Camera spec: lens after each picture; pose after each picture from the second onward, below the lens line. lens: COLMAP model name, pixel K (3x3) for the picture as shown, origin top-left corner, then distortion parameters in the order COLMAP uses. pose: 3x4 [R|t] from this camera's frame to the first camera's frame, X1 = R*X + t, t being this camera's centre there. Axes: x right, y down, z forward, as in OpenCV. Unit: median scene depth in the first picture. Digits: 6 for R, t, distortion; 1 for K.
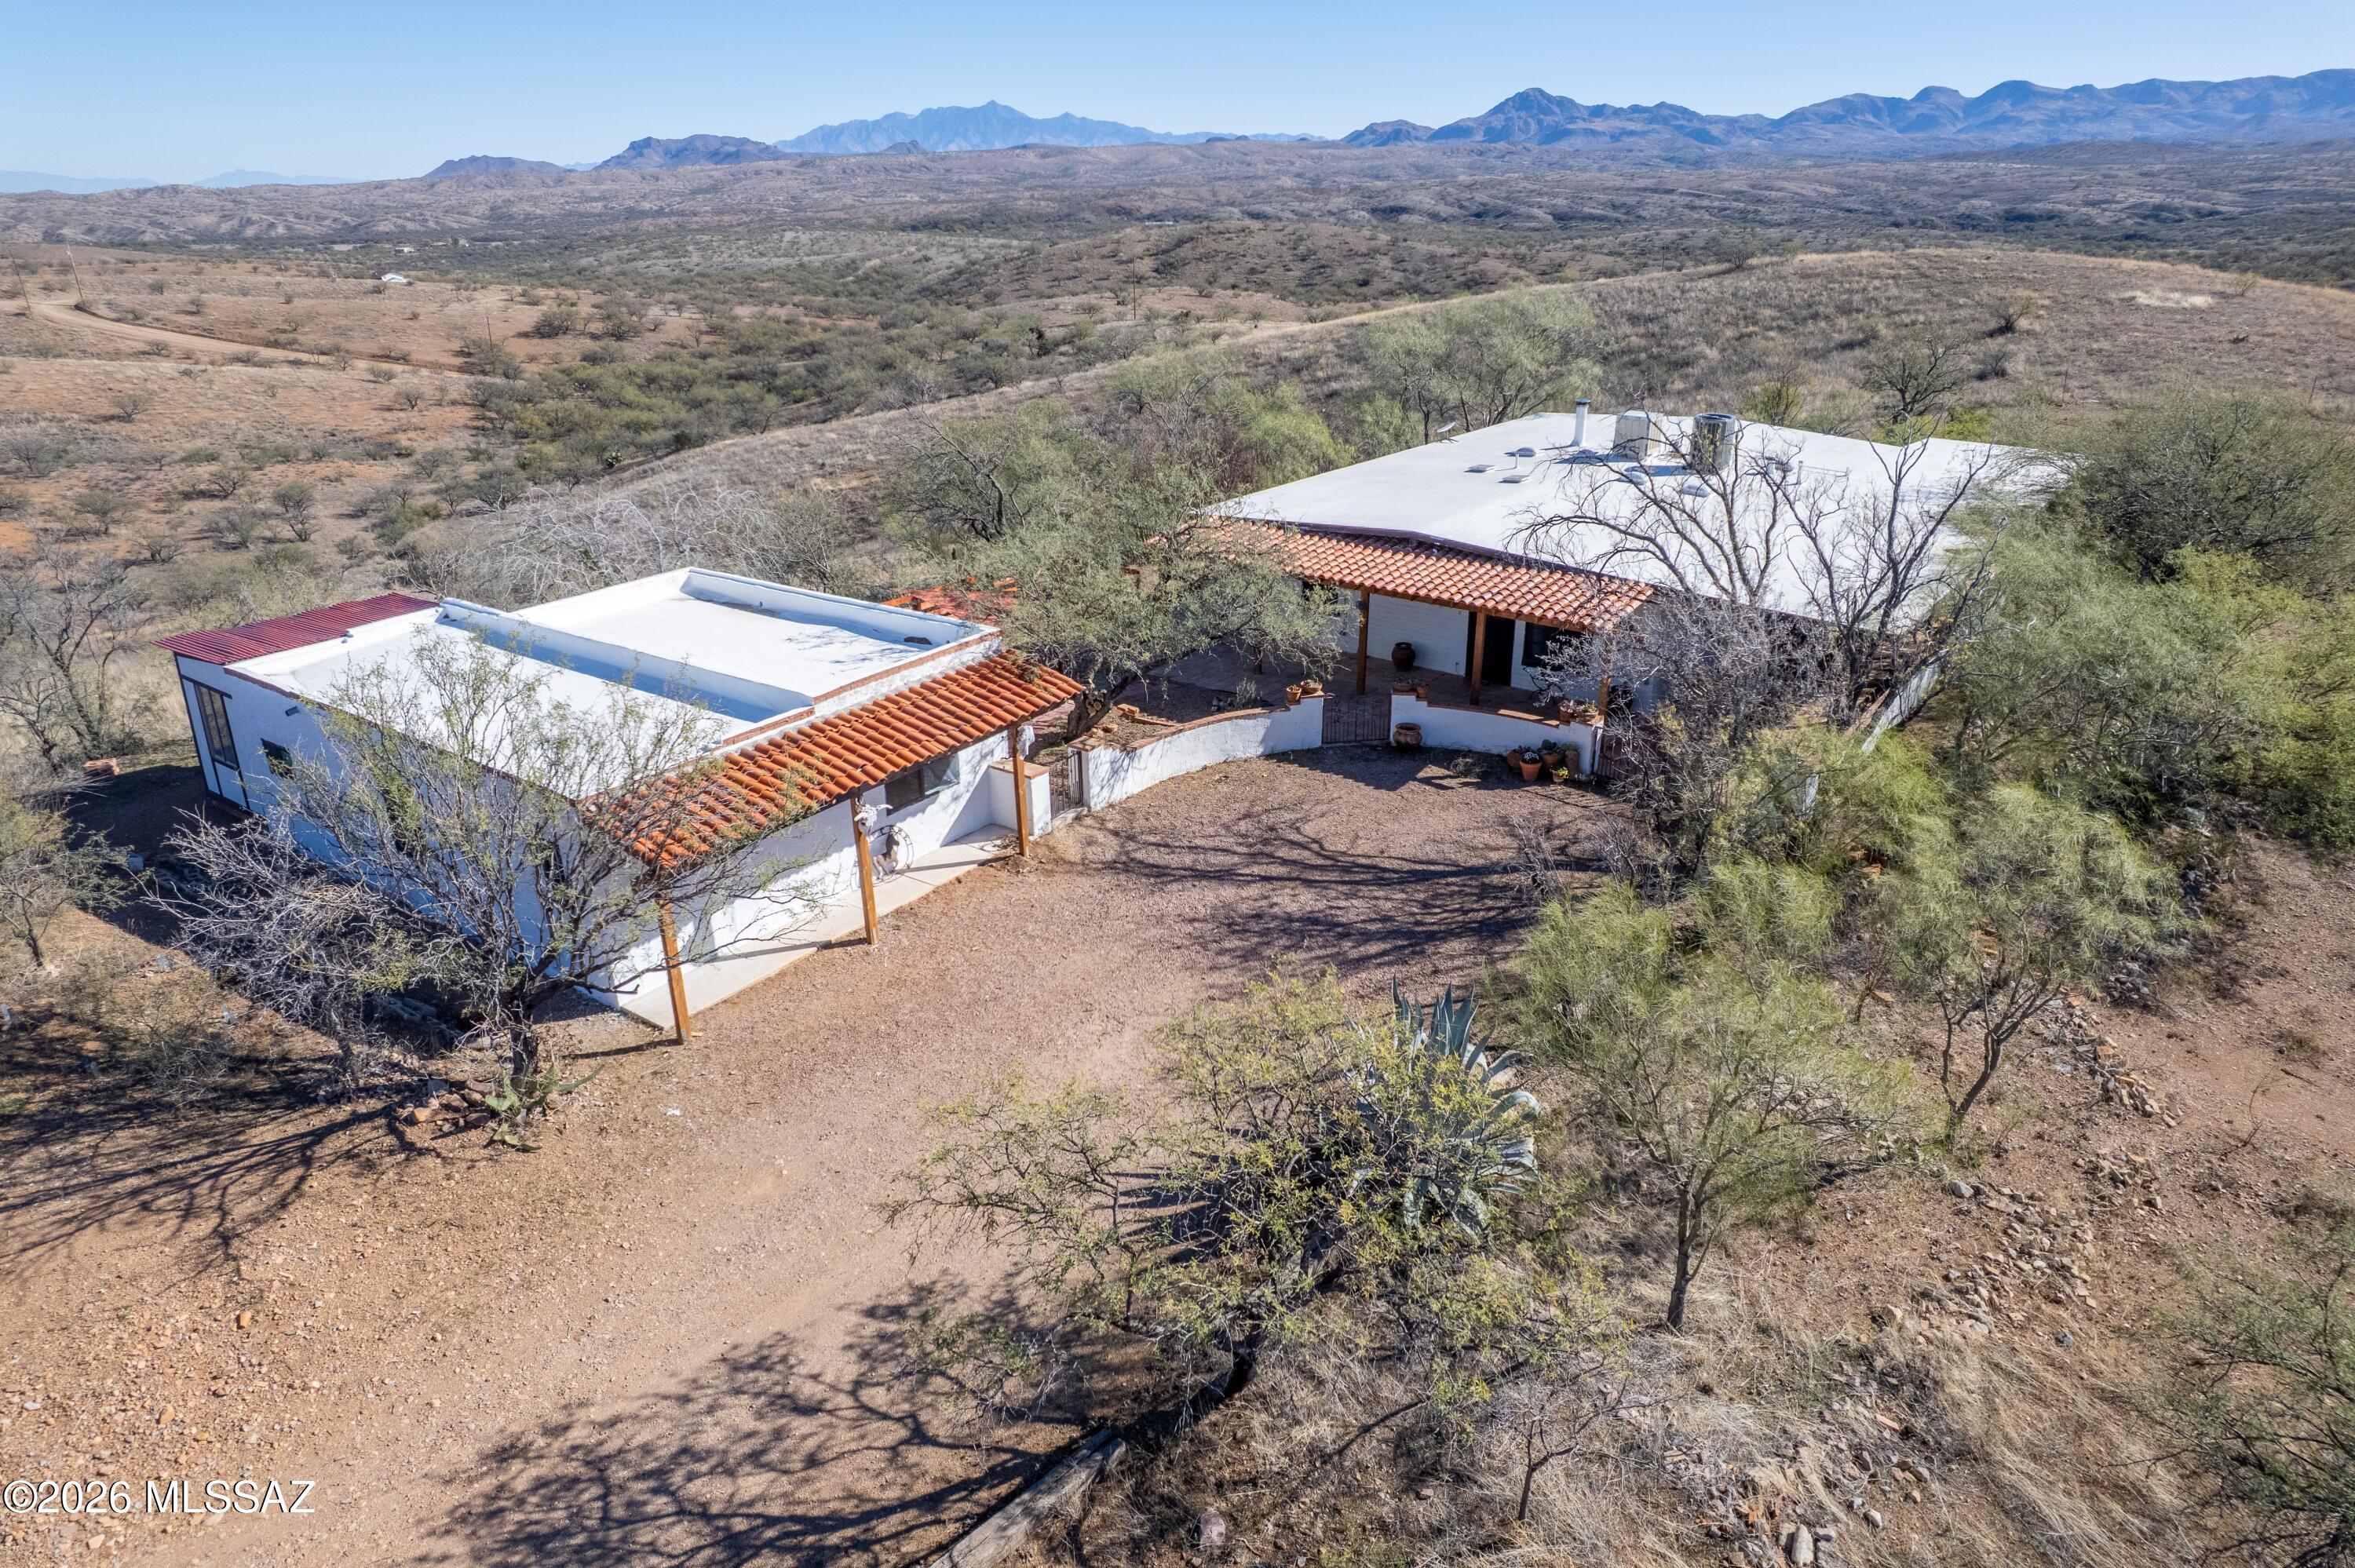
lens RADIAL K [[1514.4, 0, 1182.0], [0, 1514.4, 783.3], [0, 0, 1]] dist [-0.096400, 0.092458]
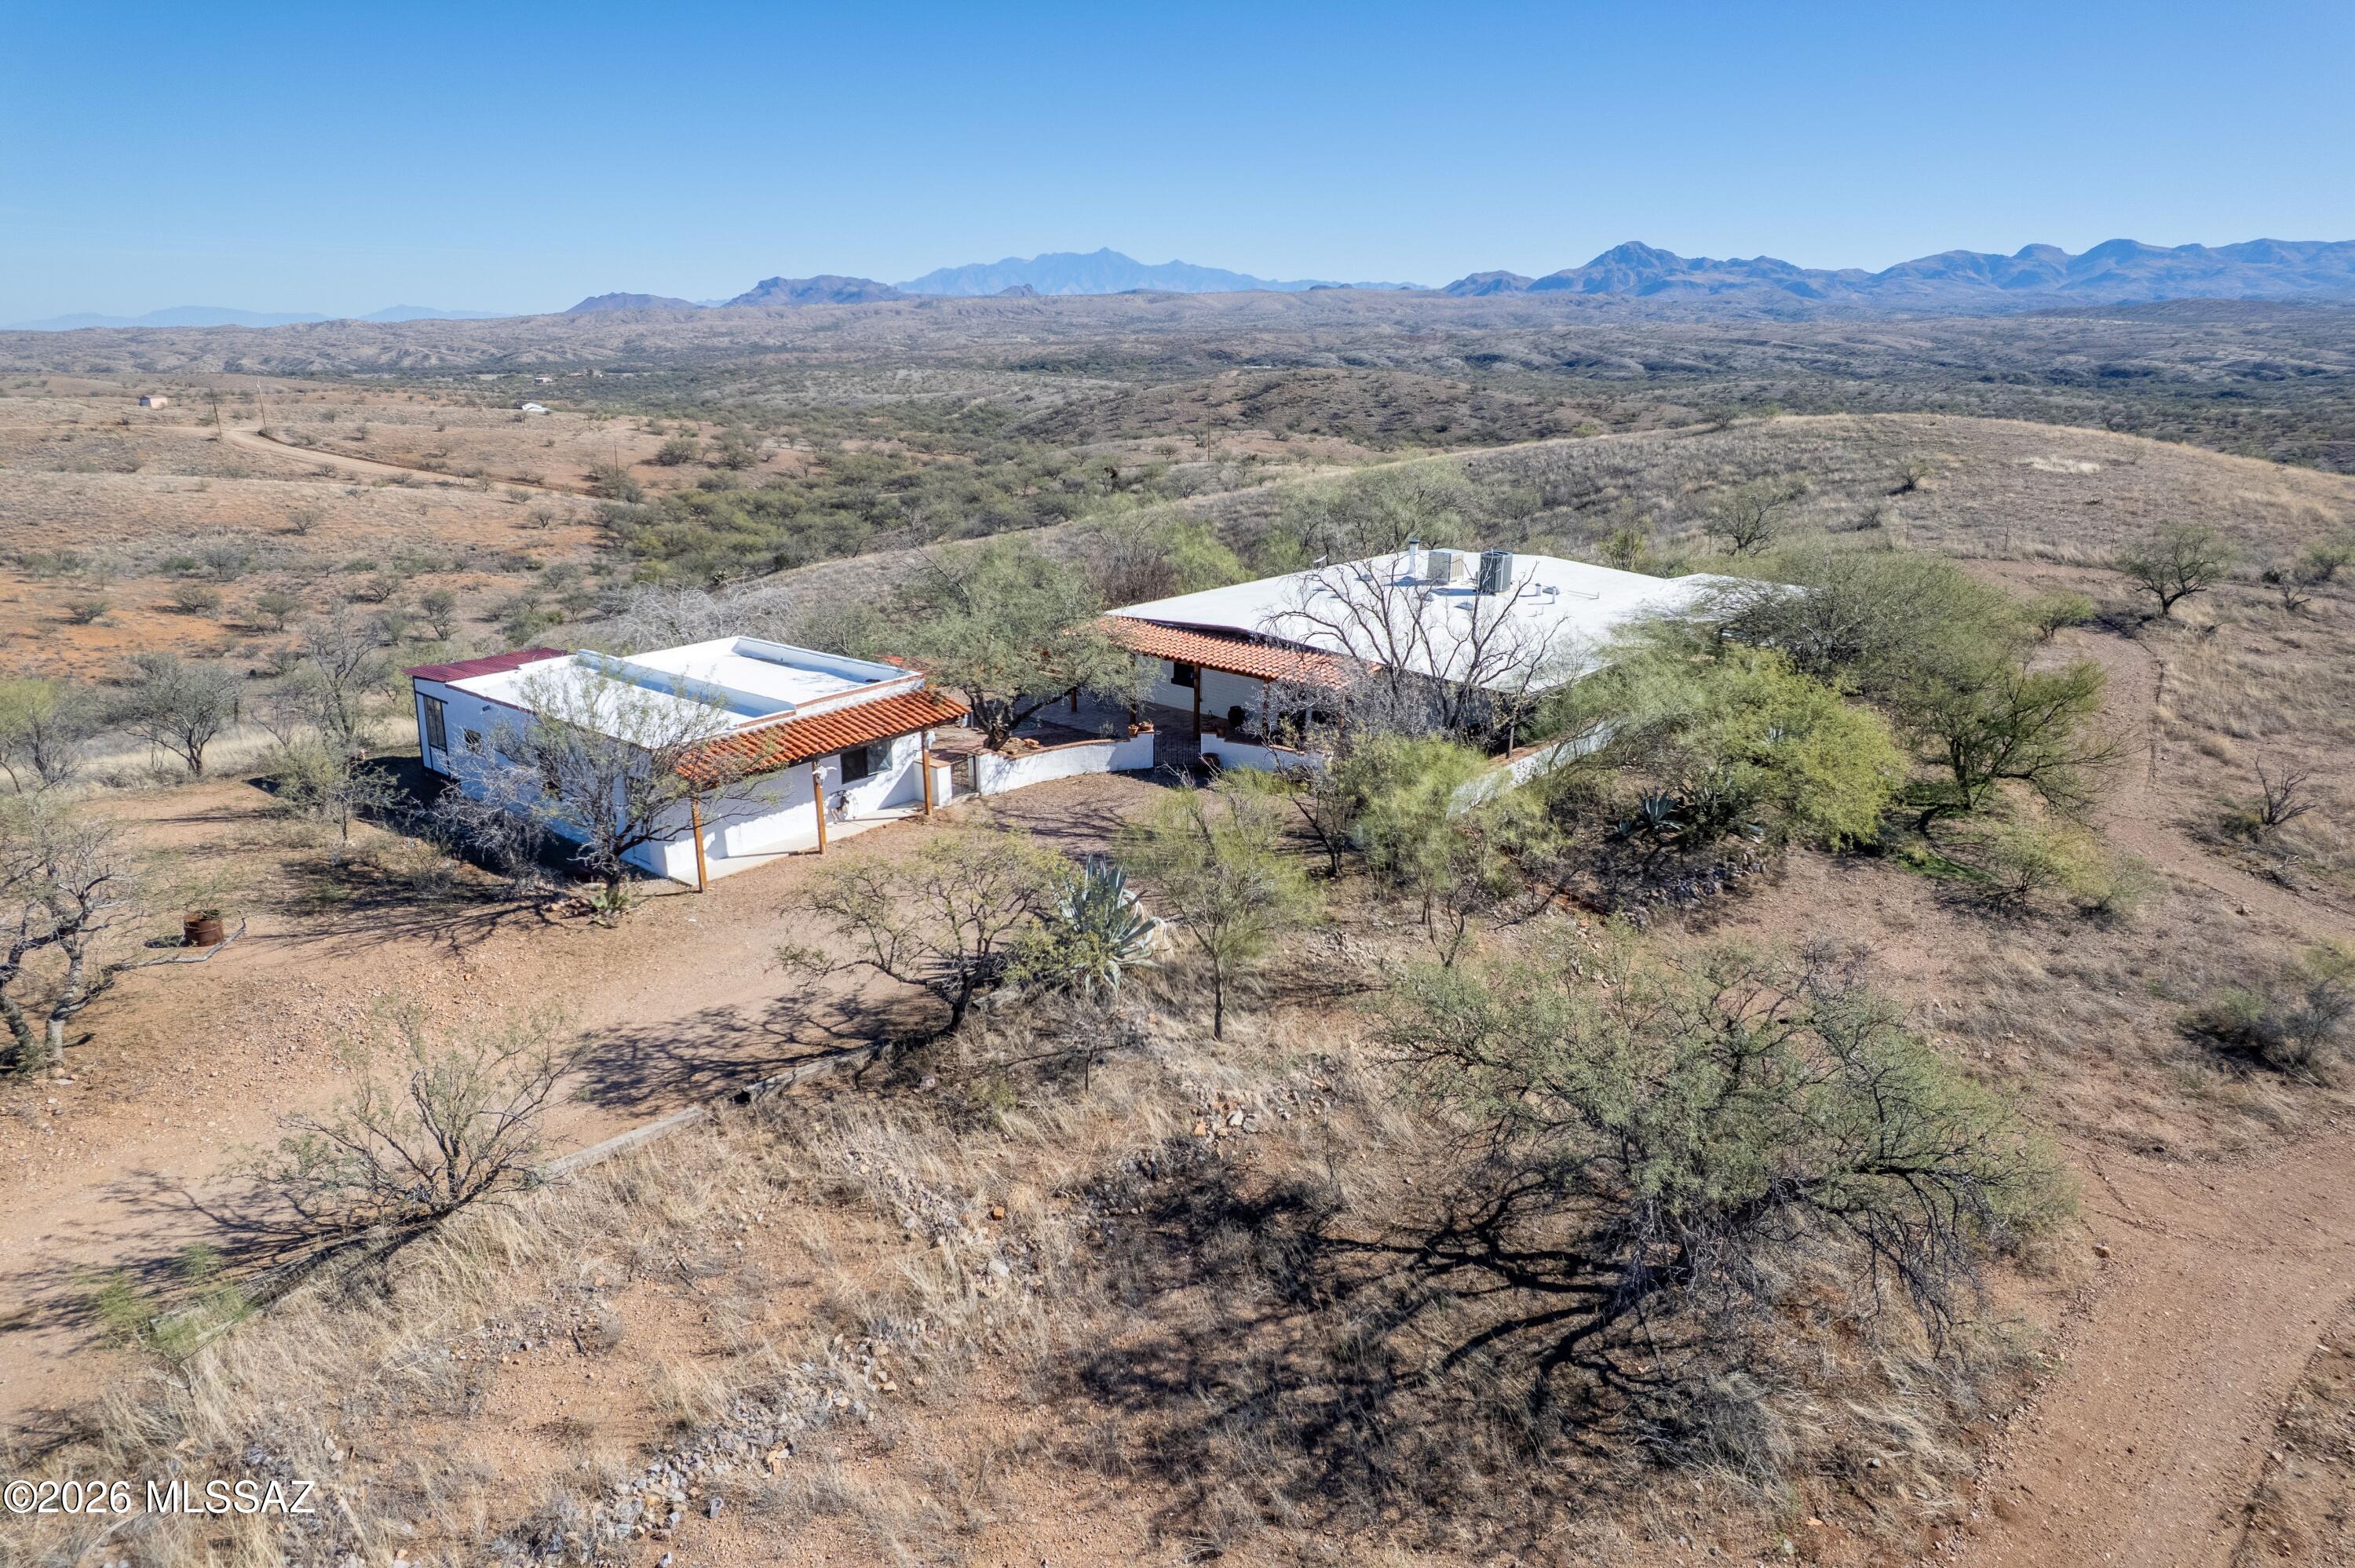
lens RADIAL K [[1510.4, 0, 1177.5], [0, 1510.4, 784.0], [0, 0, 1]] dist [-0.079262, 0.067207]
pose [[0.997550, 0.030742, -0.062843, 0.026103], [-0.036046, 0.995720, -0.085100, 0.014424], [0.059958, 0.087157, 0.994389, -0.057043]]
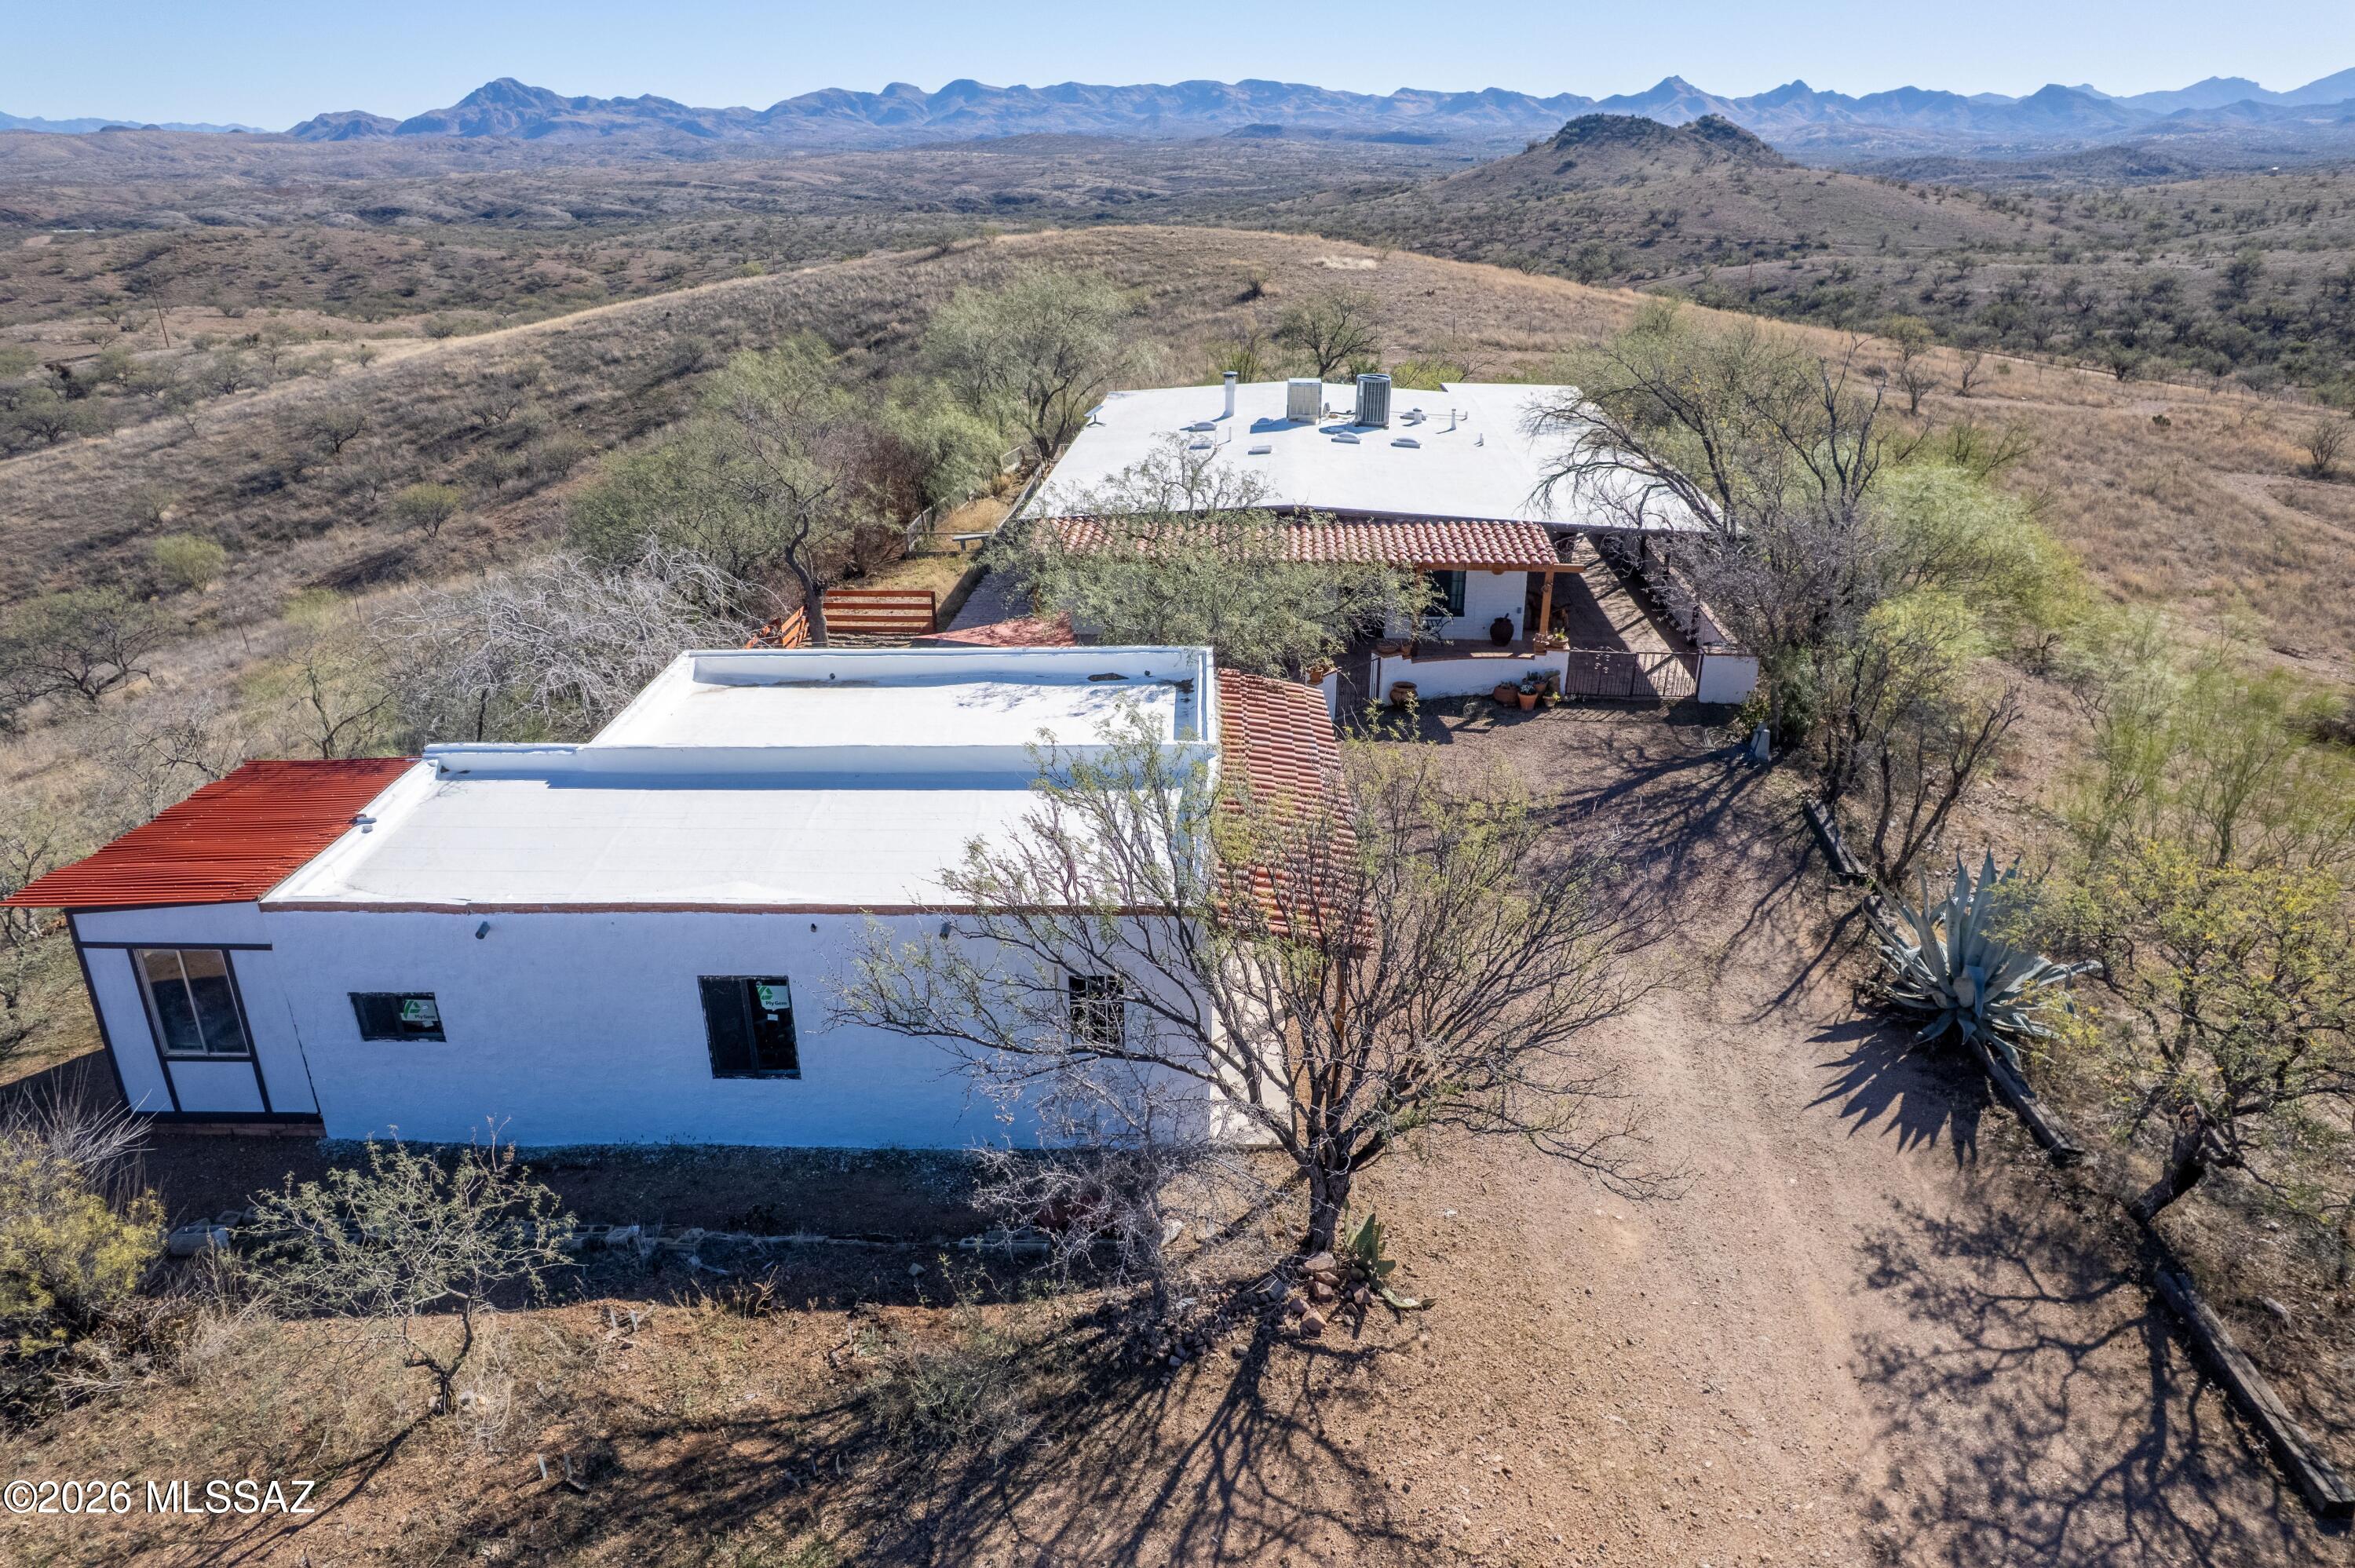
lens RADIAL K [[1514.4, 0, 1182.0], [0, 1514.4, 783.3], [0, 0, 1]] dist [-0.096400, 0.092458]
pose [[0.822206, -0.214262, 0.527322, -0.067098], [0.212044, 0.975058, 0.065566, -0.008962], [-0.528218, 0.057906, 0.847132, 0.024431]]
